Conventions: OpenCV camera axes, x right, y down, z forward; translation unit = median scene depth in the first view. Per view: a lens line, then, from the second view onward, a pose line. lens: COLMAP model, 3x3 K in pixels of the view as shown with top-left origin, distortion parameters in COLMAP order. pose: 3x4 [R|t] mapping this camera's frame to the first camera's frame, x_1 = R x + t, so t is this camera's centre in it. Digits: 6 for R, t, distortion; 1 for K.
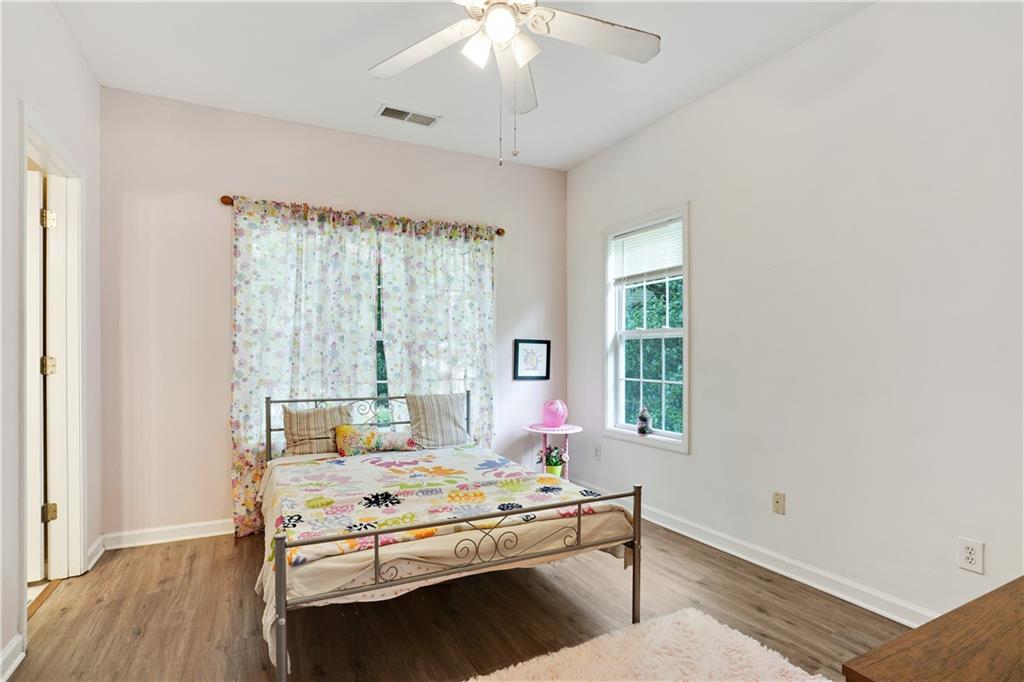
lens RADIAL K [[510.9, 0, 511.5], [0, 510.9, 350.5], [0, 0, 1]] dist [-0.031595, 0.009035]
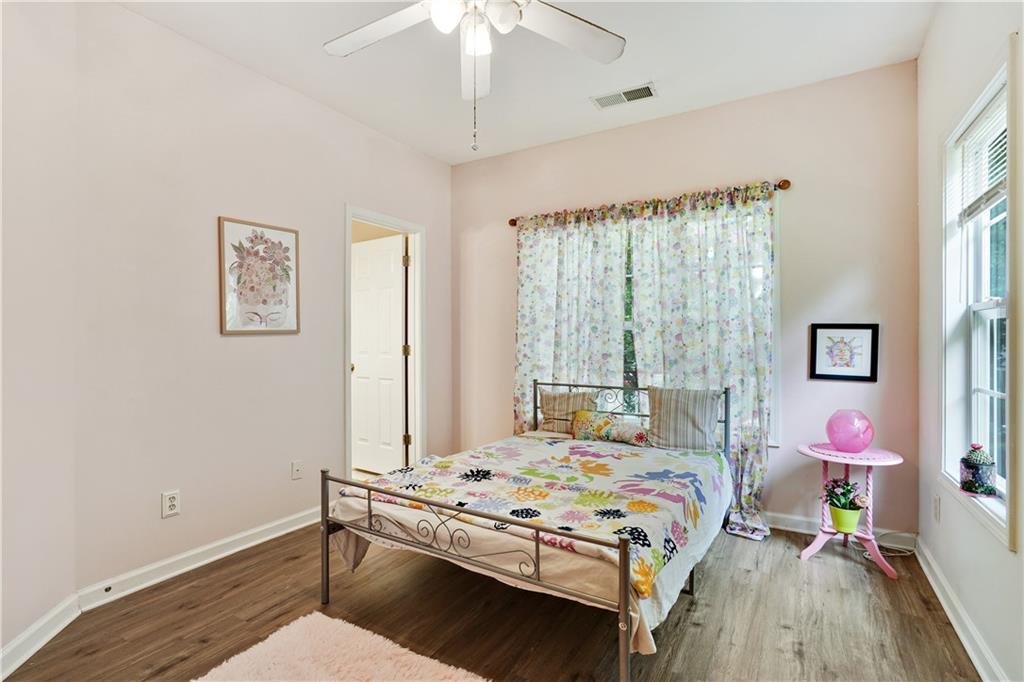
lens RADIAL K [[494.6, 0, 509.9], [0, 494.6, 335.1], [0, 0, 1]] dist [-0.050074, 0.020208]
pose [[0.529301, -0.009932, -0.848376, 0.458712], [0.004965, 0.999951, -0.008609, -0.002476], [0.848420, 0.000345, 0.529324, 0.319146]]
